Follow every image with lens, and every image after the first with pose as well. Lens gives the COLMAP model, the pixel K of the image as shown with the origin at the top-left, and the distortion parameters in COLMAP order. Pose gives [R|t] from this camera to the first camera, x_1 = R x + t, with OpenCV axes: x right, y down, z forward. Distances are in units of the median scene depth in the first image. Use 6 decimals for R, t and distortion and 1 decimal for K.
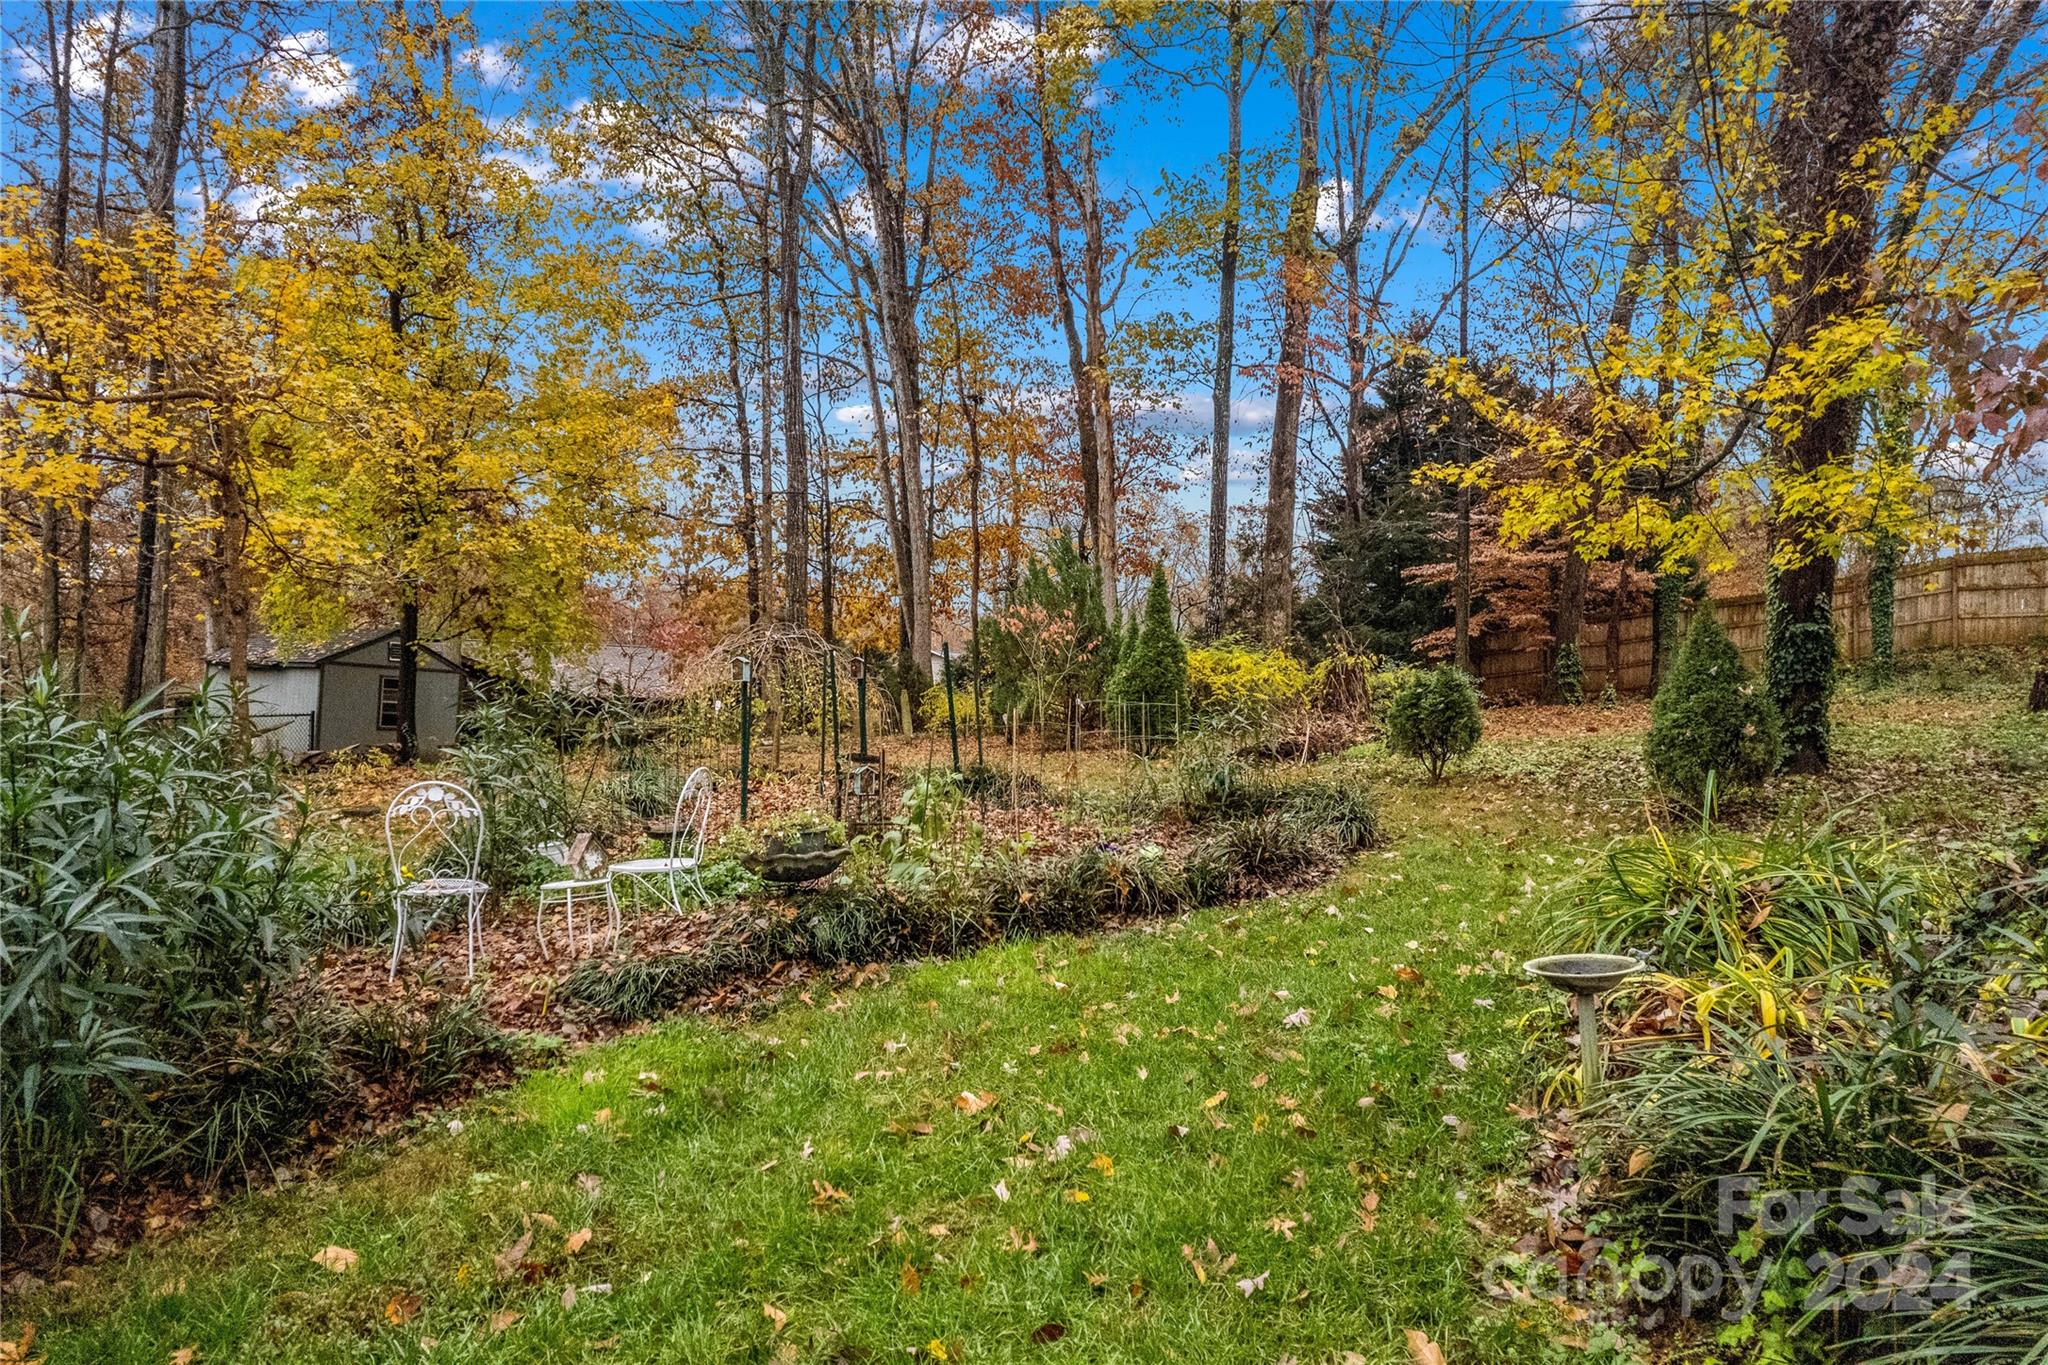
lens RADIAL K [[1306.2, 0, 994.8], [0, 1306.2, 686.4], [0, 0, 1]] dist [-0.006105, 0.001518]
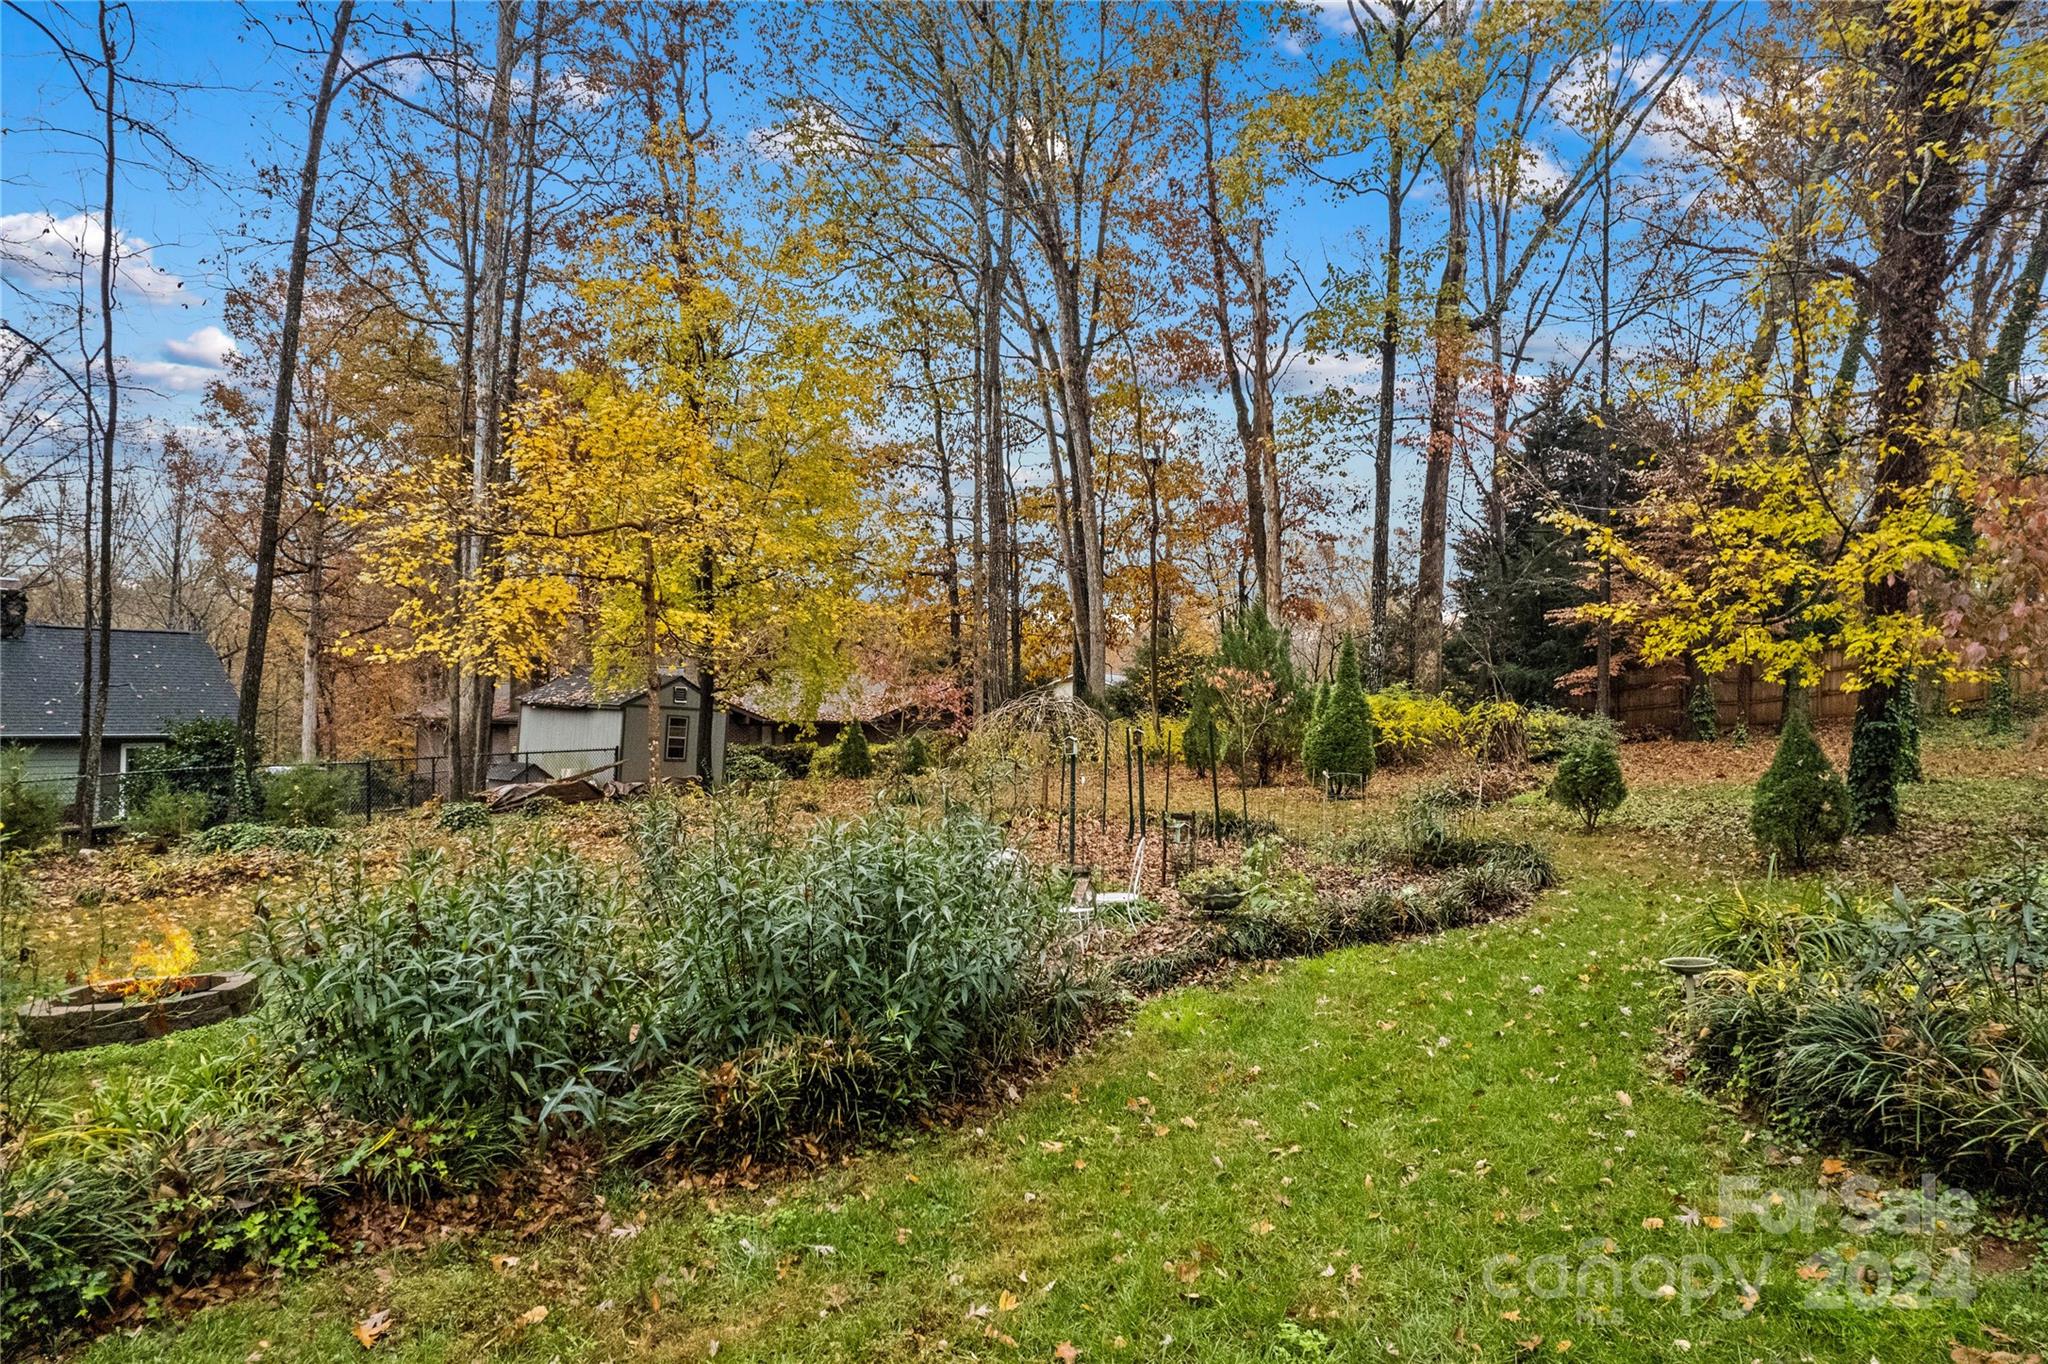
lens RADIAL K [[1301.6, 0, 1024.0], [0, 1301.6, 682.0], [0, 0, 1]] dist [-0.038303, 0.051850]
pose [[0.997384, 0.003981, -0.072182, -0.084328], [-0.004705, 0.999940, -0.009860, -0.038298], [0.072139, 0.010174, 0.997343, -0.208500]]
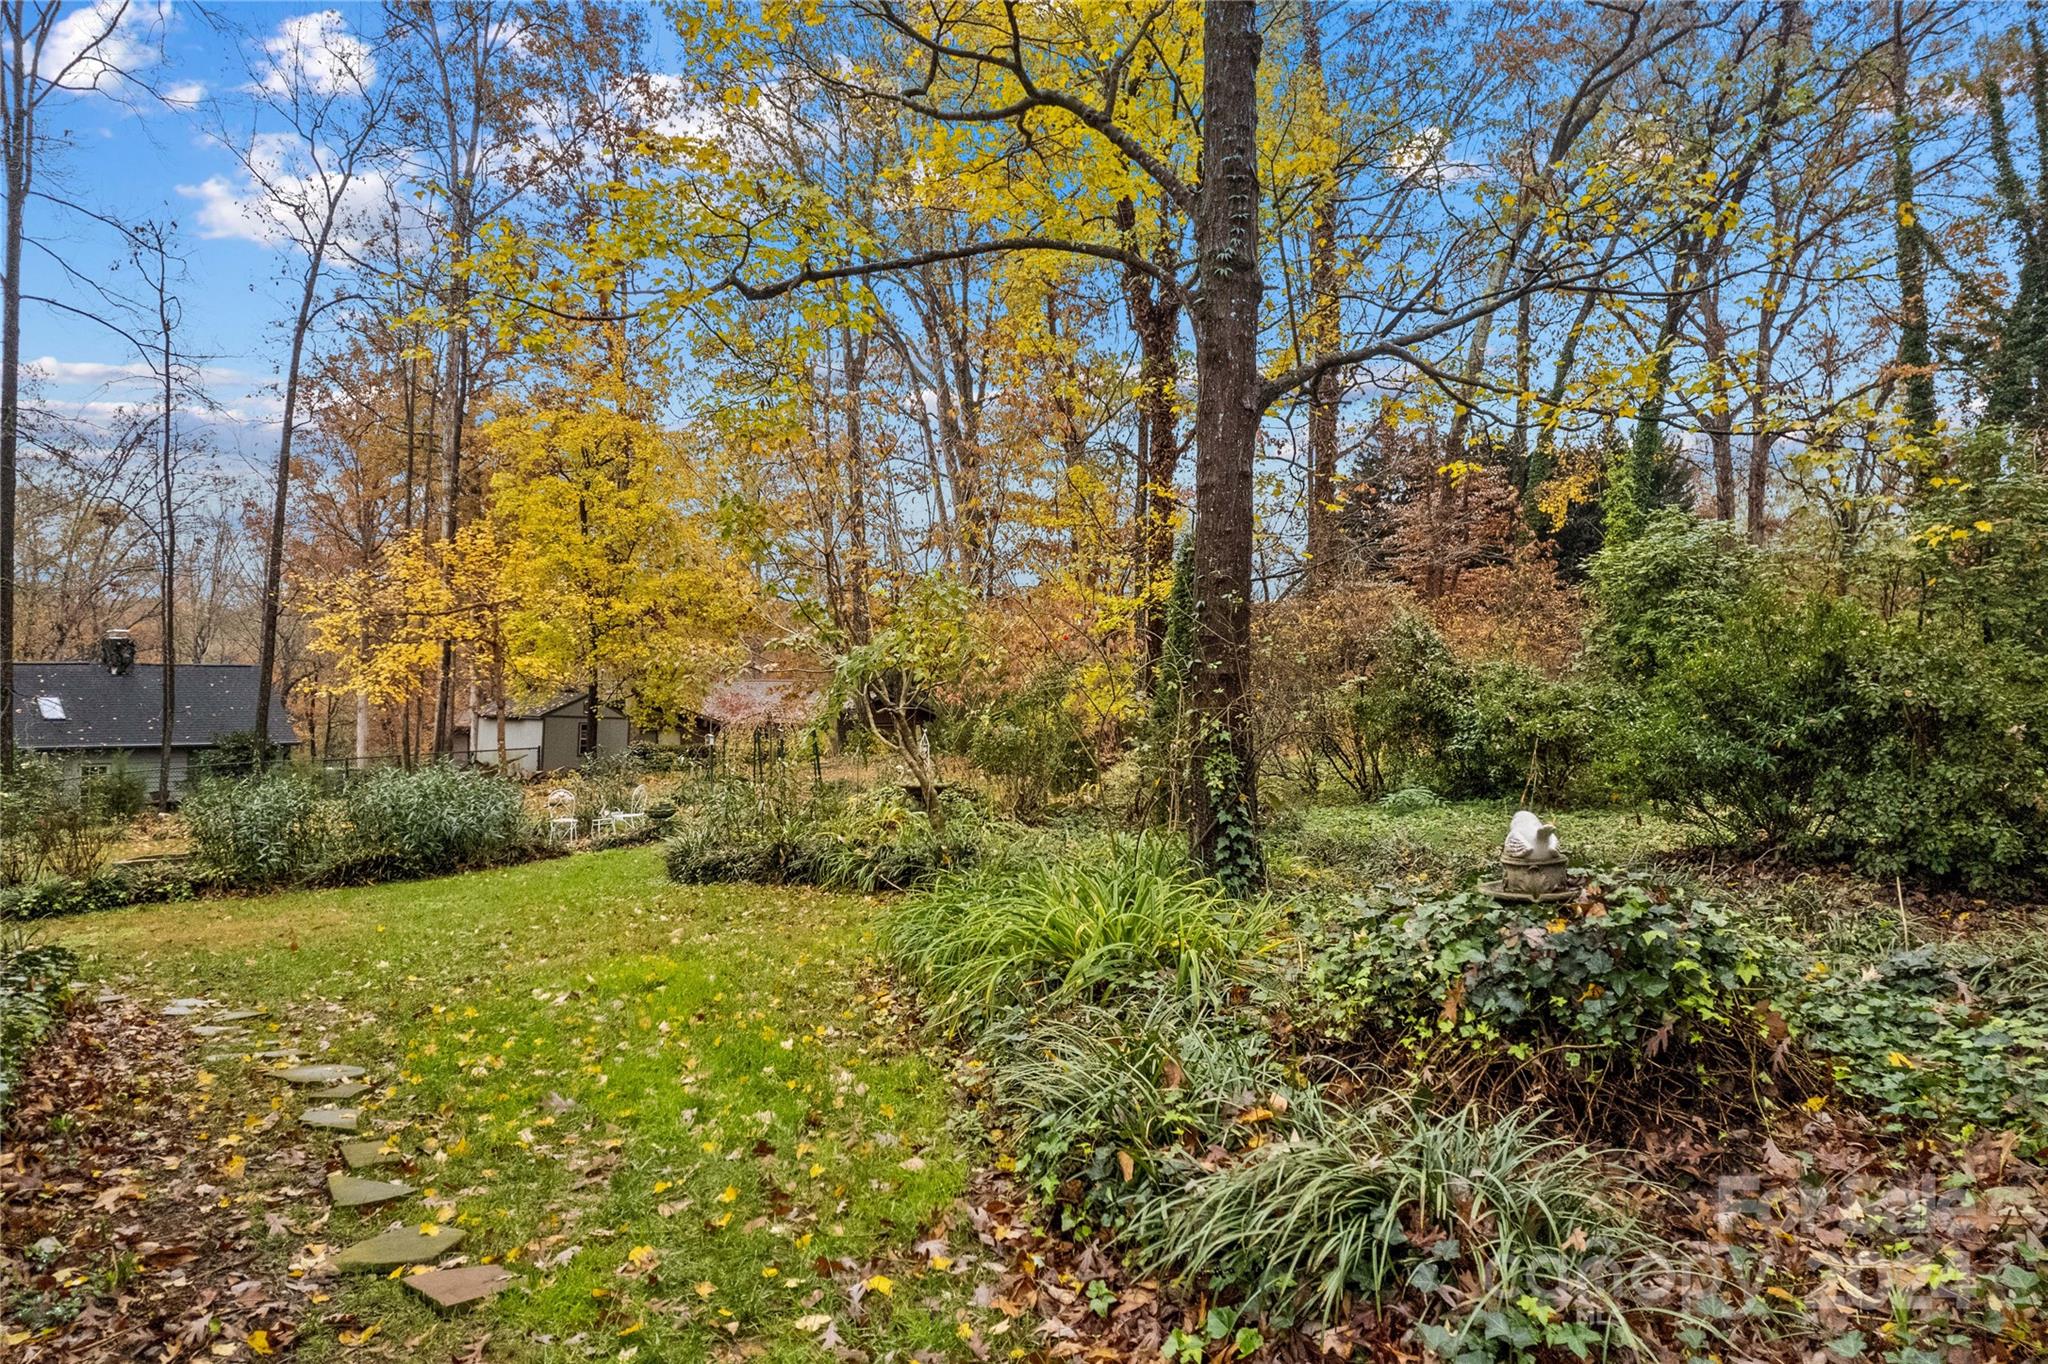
lens RADIAL K [[1306.2, 0, 994.8], [0, 1306.2, 685.9], [0, 0, 1]] dist [-0.006105, 0.001518]
pose [[0.988153, -0.013312, -0.152895, 0.382636], [0.012625, 0.999905, -0.005465, -0.051983], [0.152953, 0.003470, 0.988227, -0.694089]]
